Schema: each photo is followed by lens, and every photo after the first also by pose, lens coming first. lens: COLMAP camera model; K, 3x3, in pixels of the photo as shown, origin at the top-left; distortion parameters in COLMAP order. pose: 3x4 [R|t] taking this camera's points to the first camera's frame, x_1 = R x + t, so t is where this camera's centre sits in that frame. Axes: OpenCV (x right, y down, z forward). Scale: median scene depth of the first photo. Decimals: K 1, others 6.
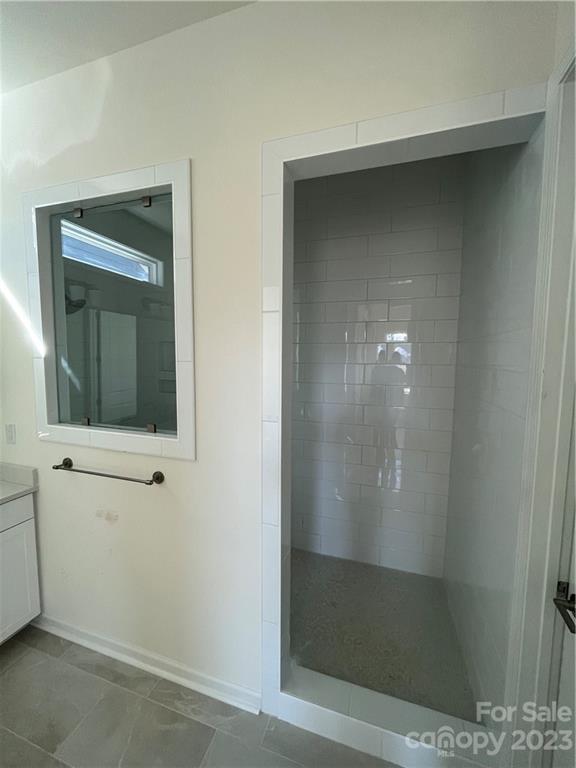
lens RADIAL K [[309.0, 0, 288.0], [0, 309.0, 384.0], [0, 0, 1]] dist [0.003828, -0.000360]
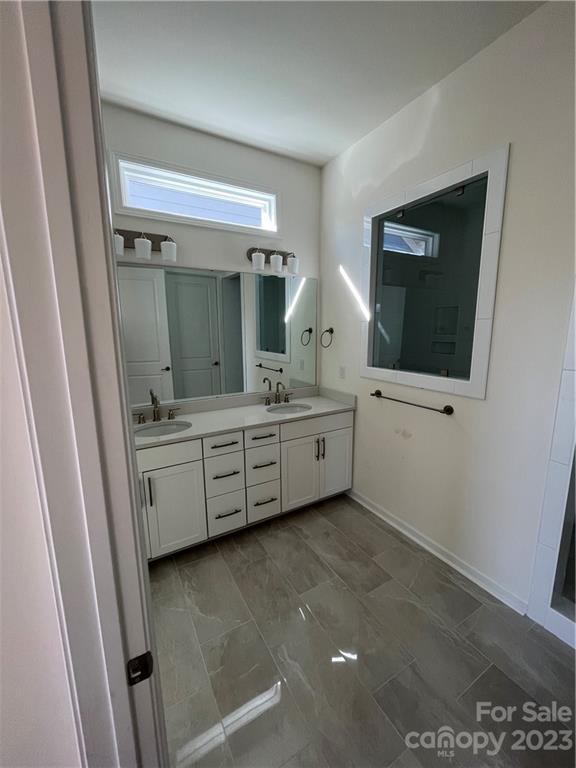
lens RADIAL K [[309.0, 0, 288.0], [0, 309.0, 384.0], [0, 0, 1]] dist [0.003828, -0.000360]
pose [[0.746875, 0.099437, -0.657488, -0.063488], [-0.038500, 0.993564, 0.106530, 0.067900], [0.663849, -0.054251, 0.745896, -0.379279]]
